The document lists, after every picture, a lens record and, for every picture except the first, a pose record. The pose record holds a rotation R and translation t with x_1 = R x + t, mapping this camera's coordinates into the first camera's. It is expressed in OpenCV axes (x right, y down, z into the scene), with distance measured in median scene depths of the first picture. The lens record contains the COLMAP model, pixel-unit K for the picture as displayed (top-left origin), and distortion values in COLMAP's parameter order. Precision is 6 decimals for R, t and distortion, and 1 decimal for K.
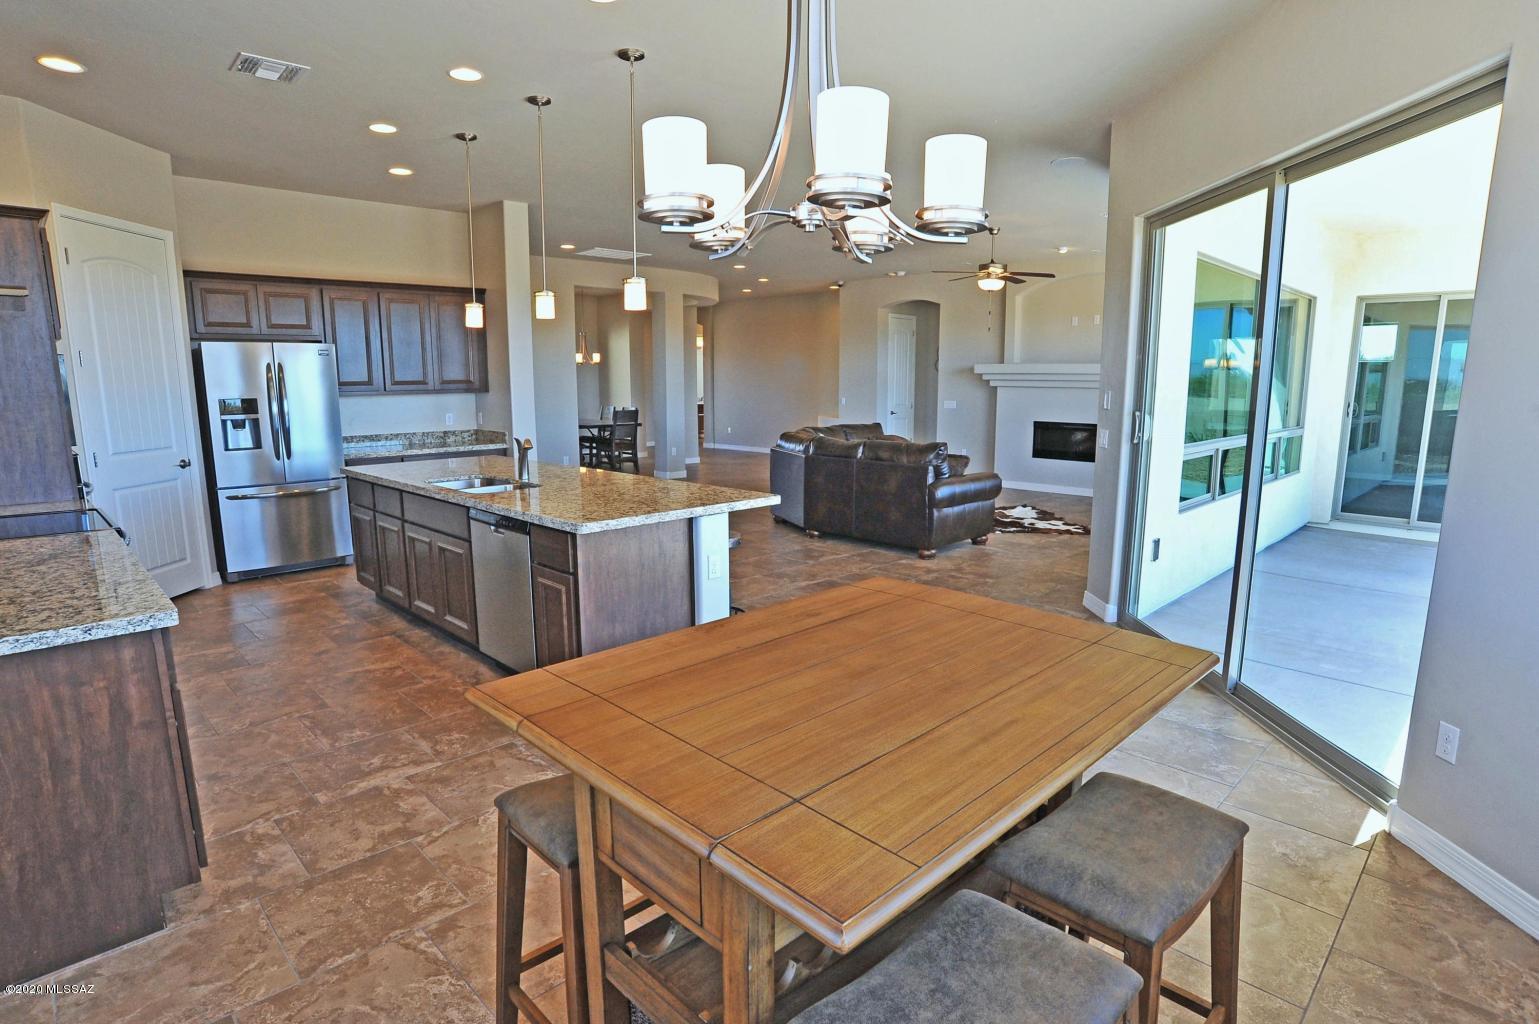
lens RADIAL K [[814.7, 0, 771.0], [0, 814.7, 520.1], [0, 0, 1]] dist [-0.065668, 0.023273]
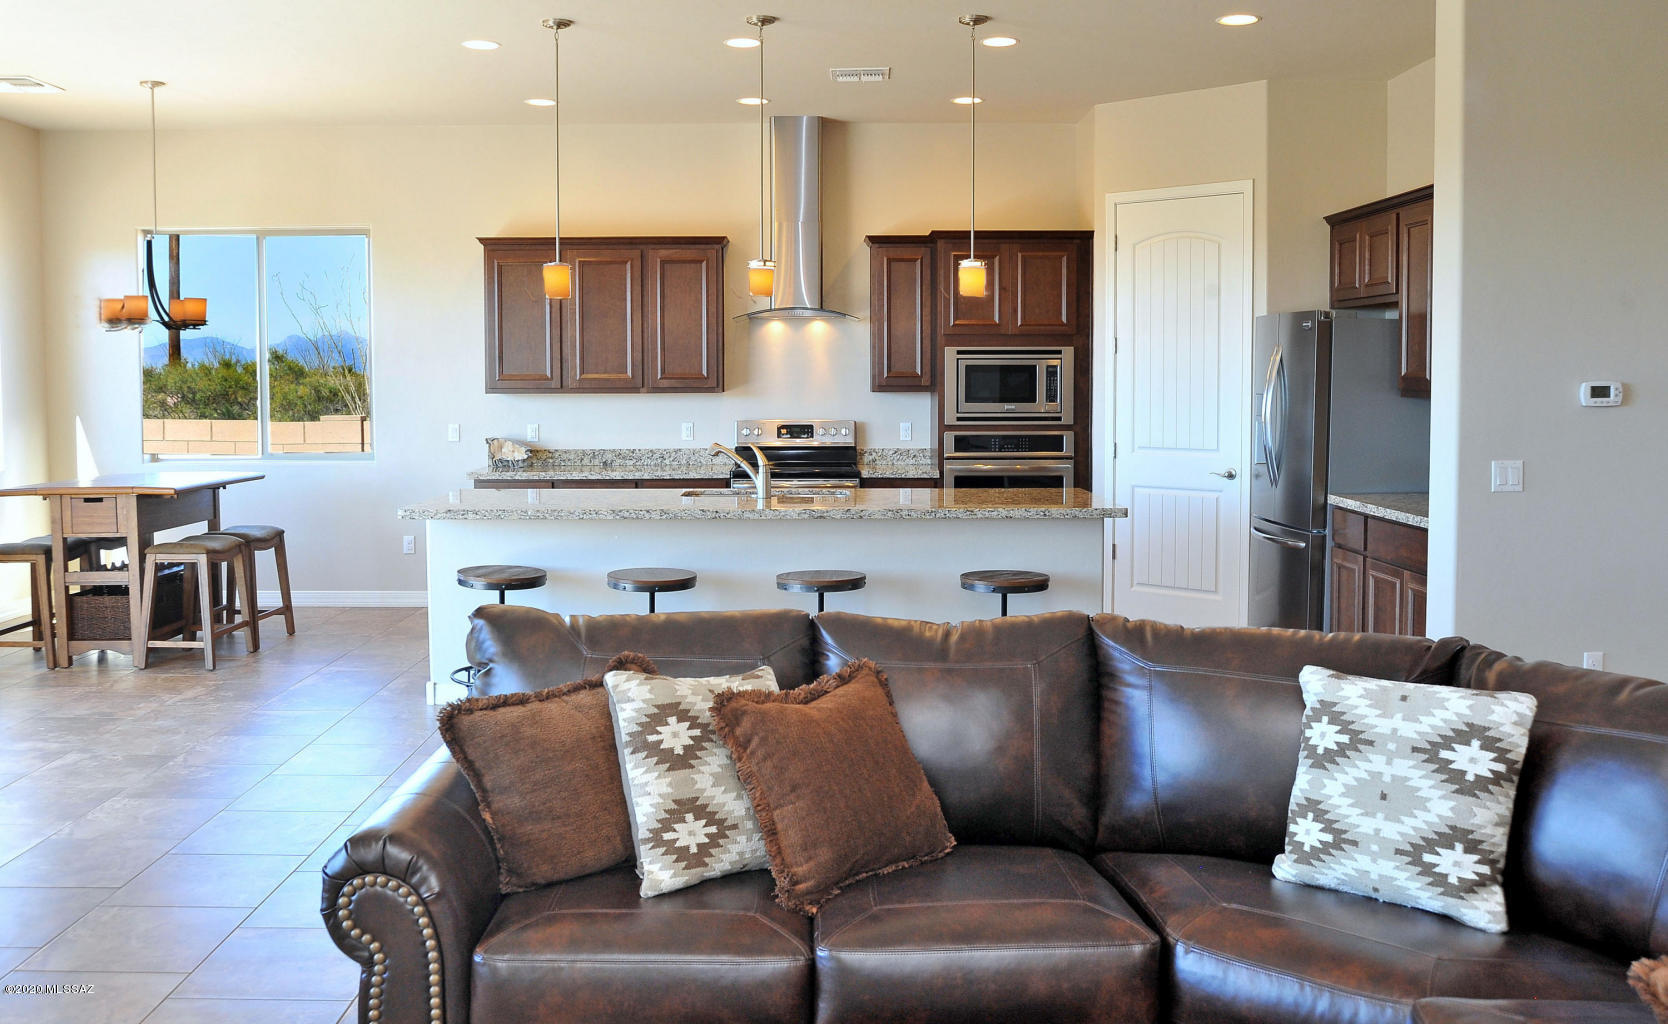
lens RADIAL K [[1487.6, 0, 819.1], [0, 1487.6, 436.4], [0, 0, 1]] dist [-0.037023, 0.004339]
pose [[-0.693213, 0.035046, -0.719881, 0.505041], [-0.119602, 0.979375, 0.162850, -0.253602], [0.710740, 0.198989, -0.674723, 1.442468]]
